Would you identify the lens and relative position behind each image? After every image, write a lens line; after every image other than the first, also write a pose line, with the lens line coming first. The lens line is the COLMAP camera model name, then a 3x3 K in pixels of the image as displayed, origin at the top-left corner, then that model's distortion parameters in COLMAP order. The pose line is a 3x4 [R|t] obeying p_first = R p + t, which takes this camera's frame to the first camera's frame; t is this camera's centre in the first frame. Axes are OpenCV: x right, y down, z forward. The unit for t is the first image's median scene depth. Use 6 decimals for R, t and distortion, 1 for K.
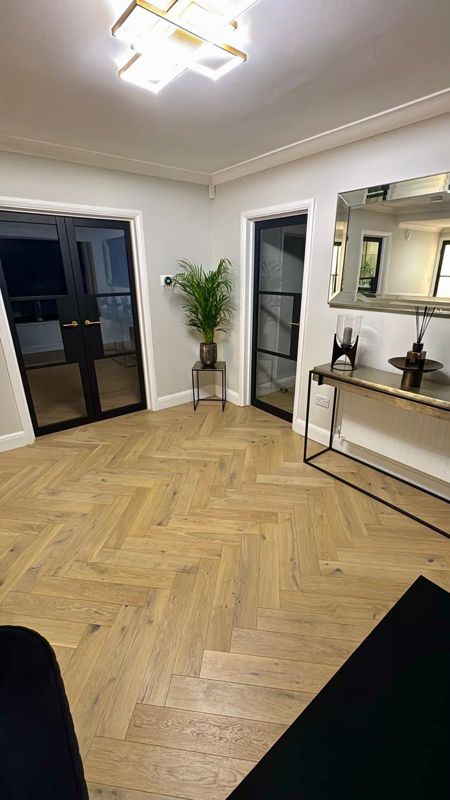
lens RADIAL K [[335.8, 0, 226.2], [0, 335.8, 397.2], [0, 0, 1]] dist [-0.003946, -0.000298]
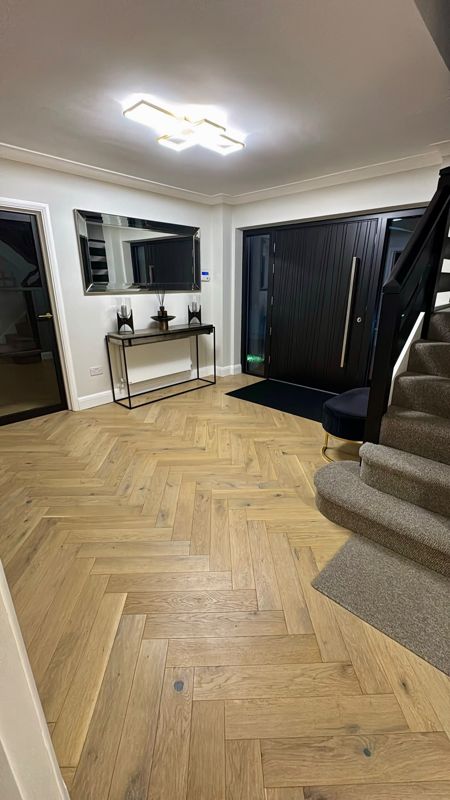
lens RADIAL K [[335.8, 0, 224.4], [0, 335.8, 399.5], [0, 0, 1]] dist [-0.003946, -0.000298]
pose [[-0.148622, -0.322165, 0.934944, -1.245420], [0.346197, 0.868664, 0.354359, -0.219166], [-0.926315, 0.376341, -0.017570, 0.765348]]
